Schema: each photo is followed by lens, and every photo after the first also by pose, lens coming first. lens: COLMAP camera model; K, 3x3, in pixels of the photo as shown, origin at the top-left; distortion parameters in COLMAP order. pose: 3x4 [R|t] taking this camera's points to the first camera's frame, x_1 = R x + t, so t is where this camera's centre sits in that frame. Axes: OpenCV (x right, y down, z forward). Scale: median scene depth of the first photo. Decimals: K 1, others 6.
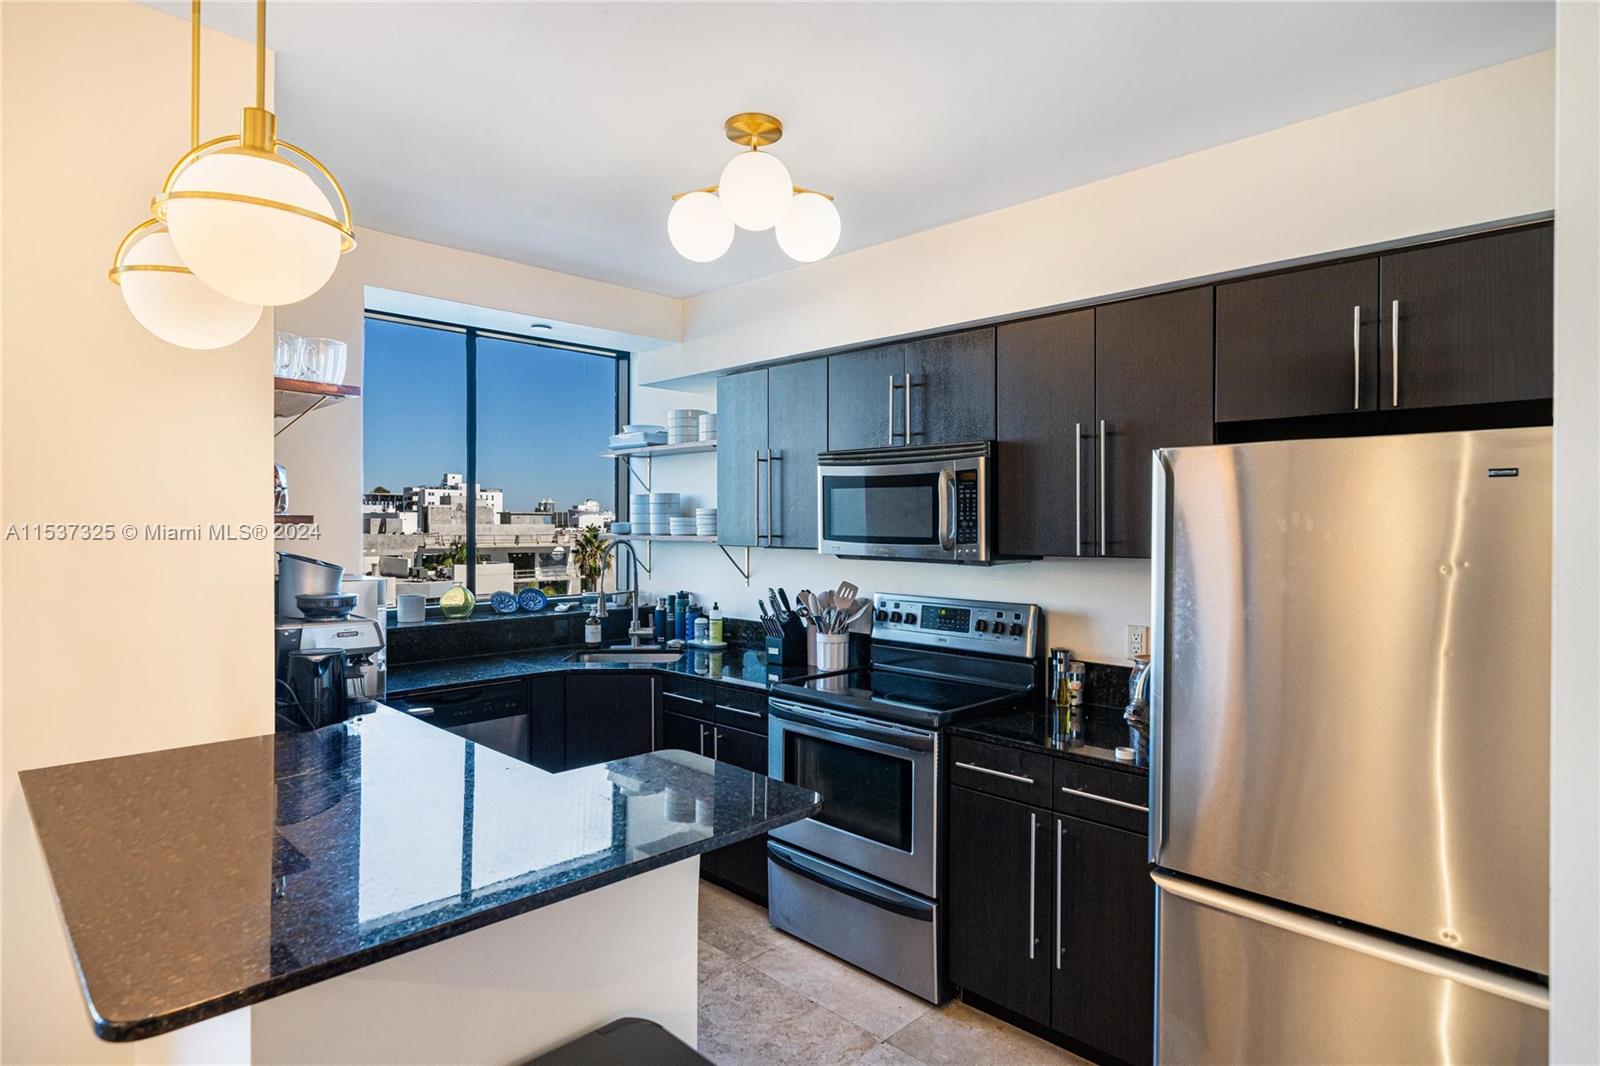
lens RADIAL K [[858.6, 0, 799.5], [0, 858.6, 522.6], [0, 0, 1]] dist [0.003394, 0.000091]
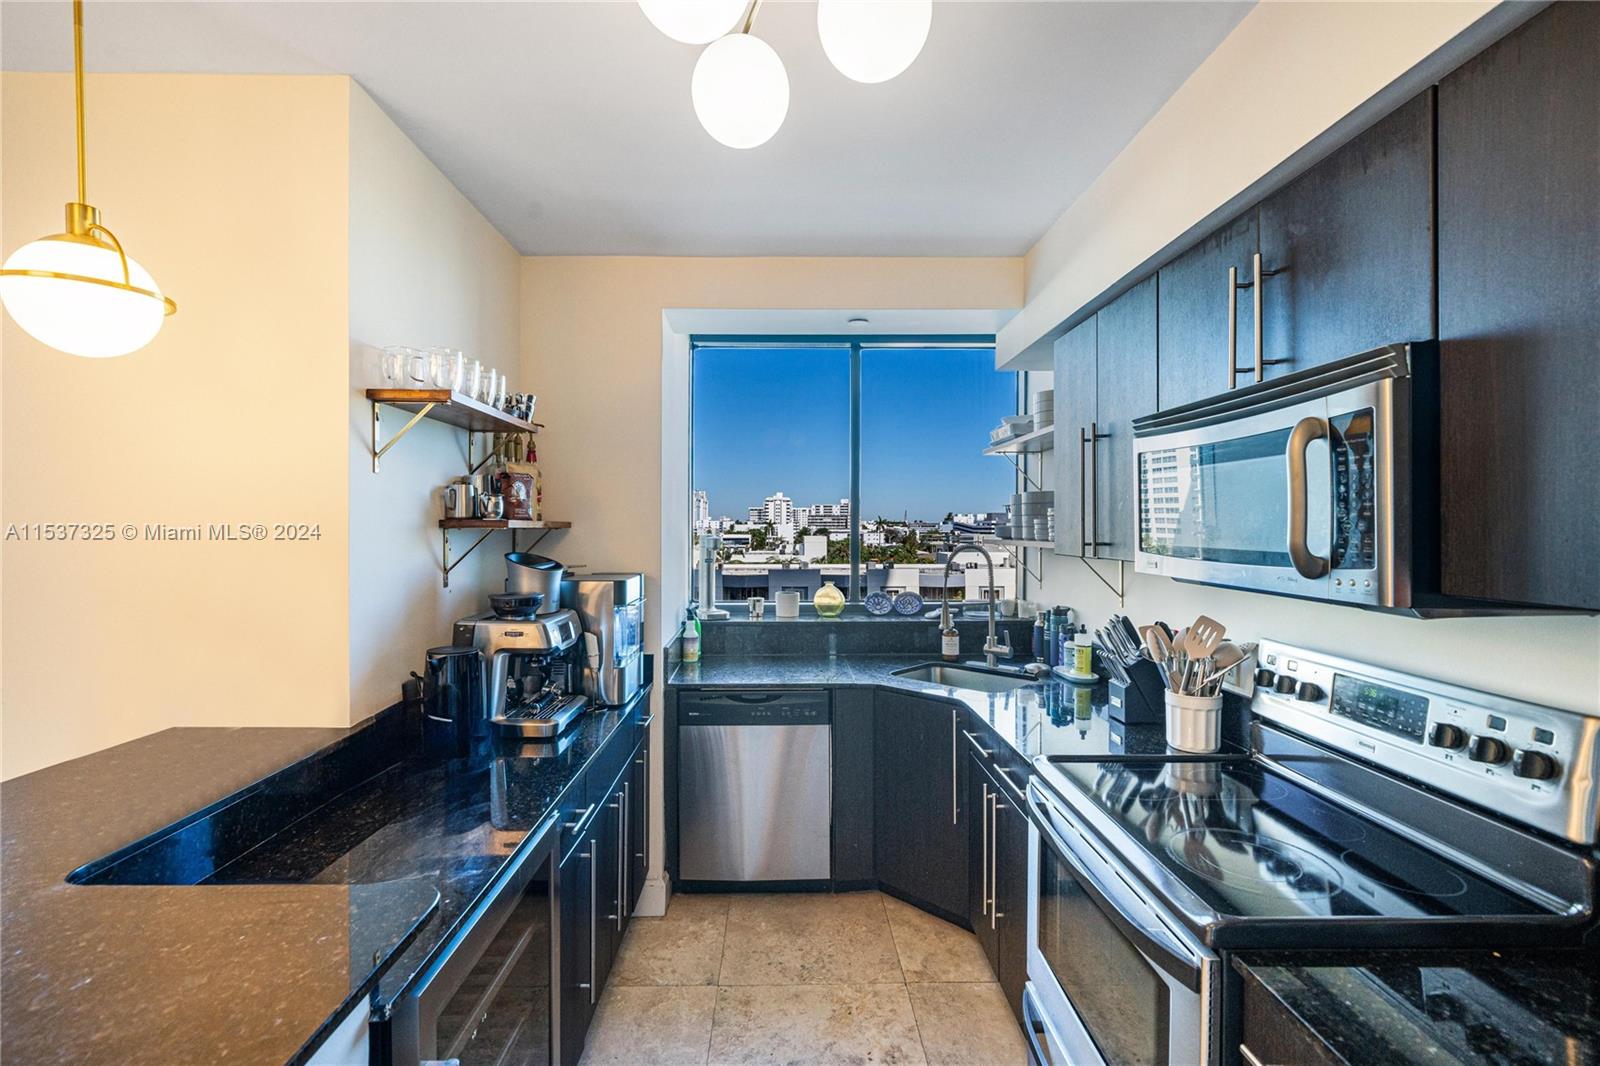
lens RADIAL K [[697.4, 0, 811.2], [0, 697.4, 526.3], [0, 0, 1]] dist [0.012983, -0.000465]
pose [[0.734006, 0.000147, -0.679143, 0.193419], [-0.000350, 1.000000, -0.000161, 0.001278], [0.679143, 0.000356, 0.734006, 0.410518]]
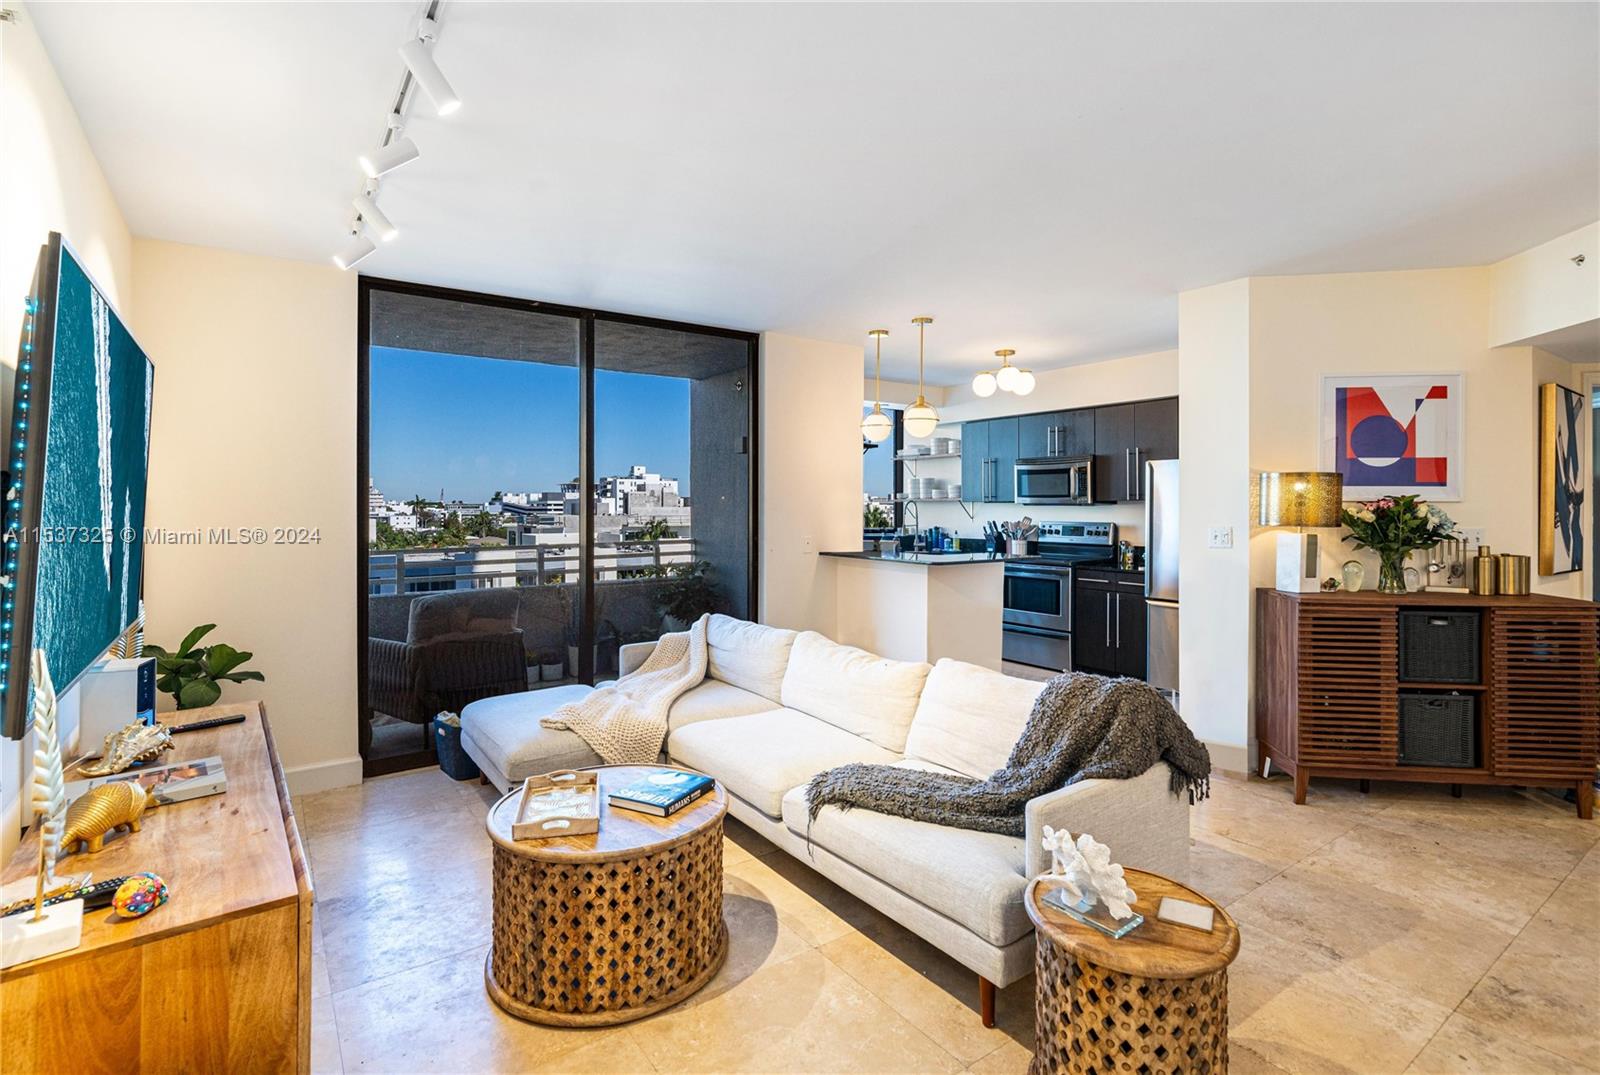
lens RADIAL K [[763.0, 0, 790.5], [0, 763.0, 509.0], [0, 0, 1]] dist [-0.000333, 0.001558]
pose [[0.983884, -0.004654, -0.178748, -0.193056], [0.005416, 0.999978, 0.003772, 0.037833], [0.178726, -0.004679, 0.983888, -1.055161]]
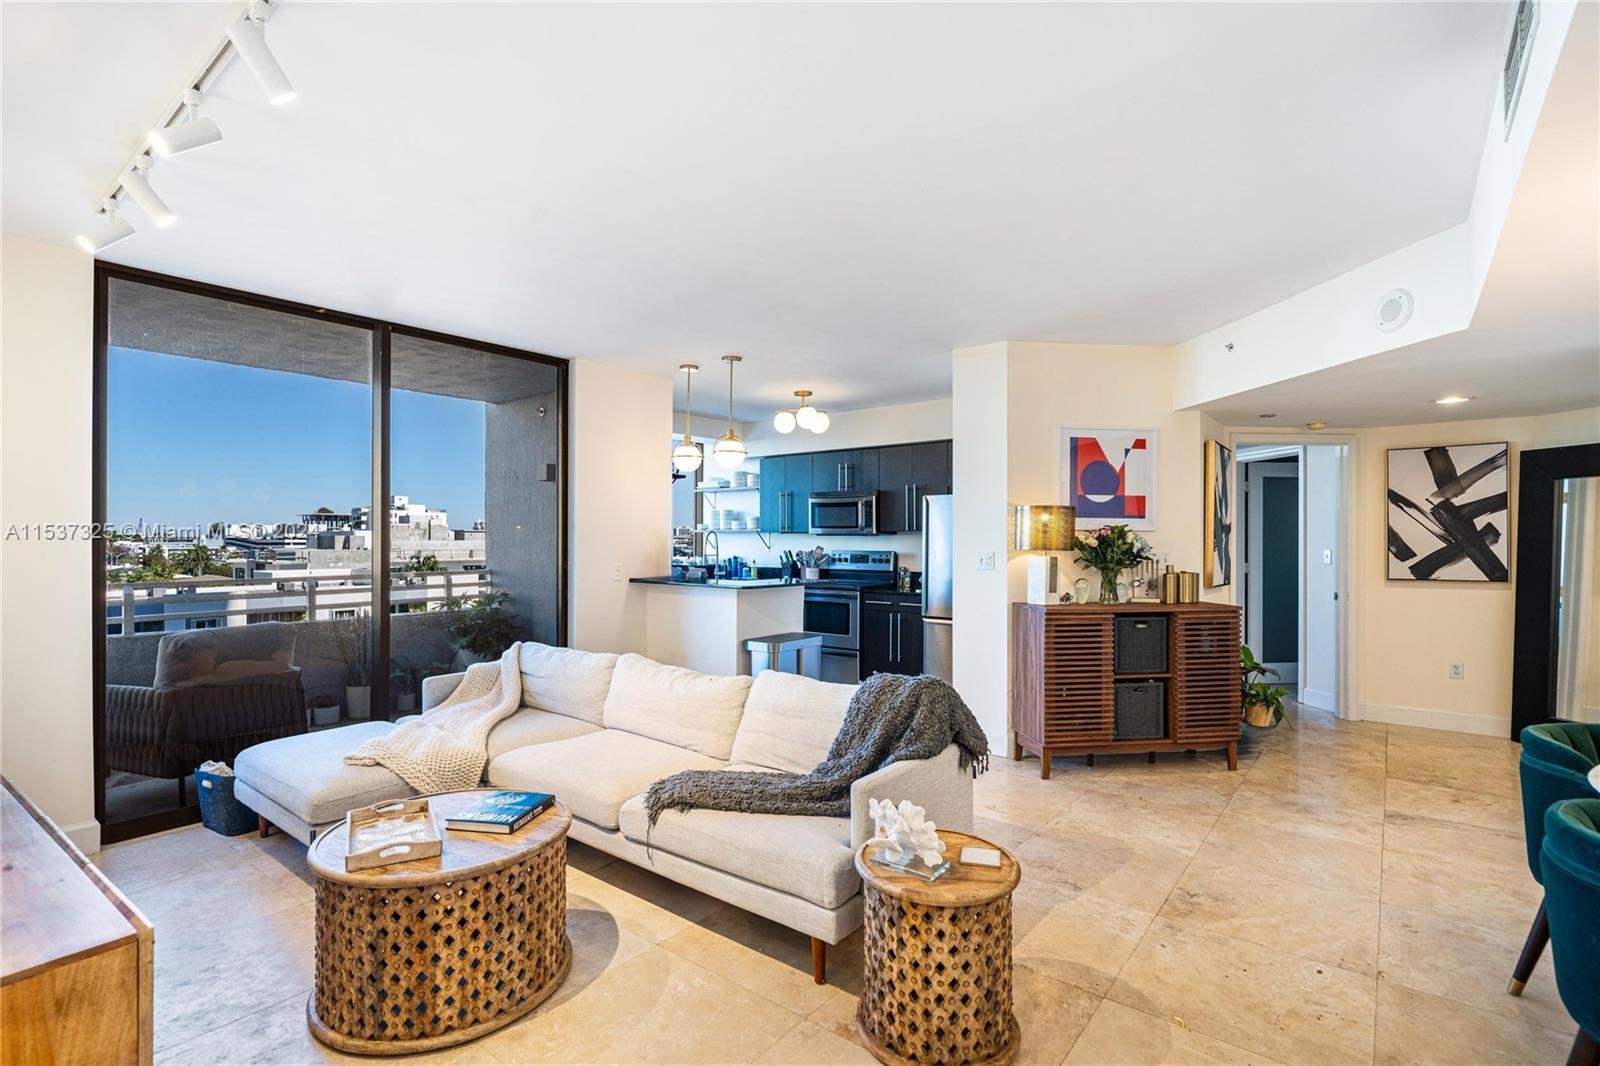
lens RADIAL K [[754.9, 0, 793.2], [0, 754.9, 544.0], [0, 0, 1]] dist [0.002191, 0.000866]
pose [[0.994564, -0.003872, 0.104051, -0.237279], [0.003247, 0.999976, 0.006178, 0.049365], [-0.104072, -0.005806, 0.994553, -1.101507]]
